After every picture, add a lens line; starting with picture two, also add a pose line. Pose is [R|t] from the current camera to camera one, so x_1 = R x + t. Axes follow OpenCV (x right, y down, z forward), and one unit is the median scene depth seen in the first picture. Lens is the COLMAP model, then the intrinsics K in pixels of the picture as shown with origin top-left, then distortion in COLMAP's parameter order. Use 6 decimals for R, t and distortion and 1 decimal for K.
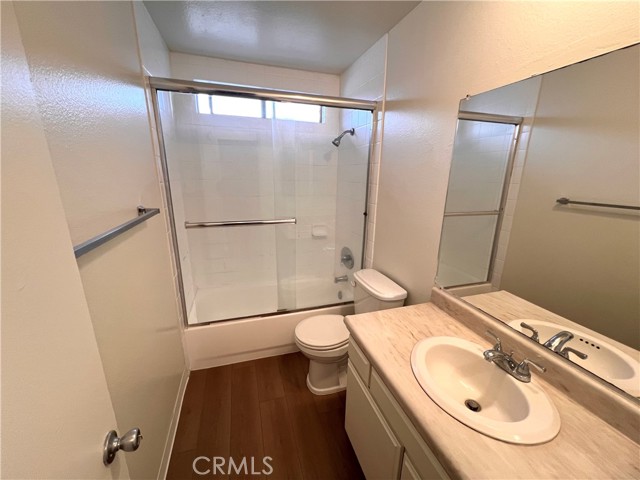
lens RADIAL K [[256.3, 0, 320.6], [0, 256.3, 241.5], [0, 0, 1]] dist [0.001378, -0.000177]
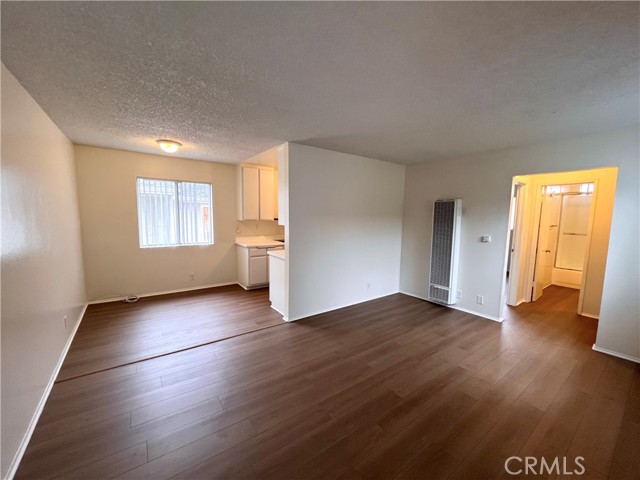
lens RADIAL K [[257.3, 0, 320.0], [0, 257.3, 240.0], [0, 0, 1]] dist [0.022612, -0.000081]
pose [[0.330717, 0.085826, -0.939819, 1.316768], [-0.265164, 0.964189, -0.005258, 0.703269], [0.905712, 0.250945, 0.341631, -2.416083]]
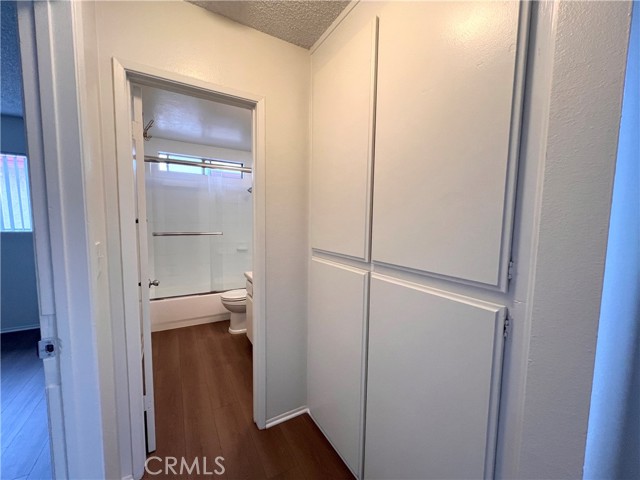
lens RADIAL K [[258.1, 0, 320.5], [0, 258.1, 240.9], [0, 0, 1]] dist [-0.000490, -0.000095]
pose [[0.974848, -0.018147, 0.222133, 0.145519], [0.056933, 0.983888, -0.169476, 0.277634], [-0.215478, 0.177860, 0.960174, -0.728208]]
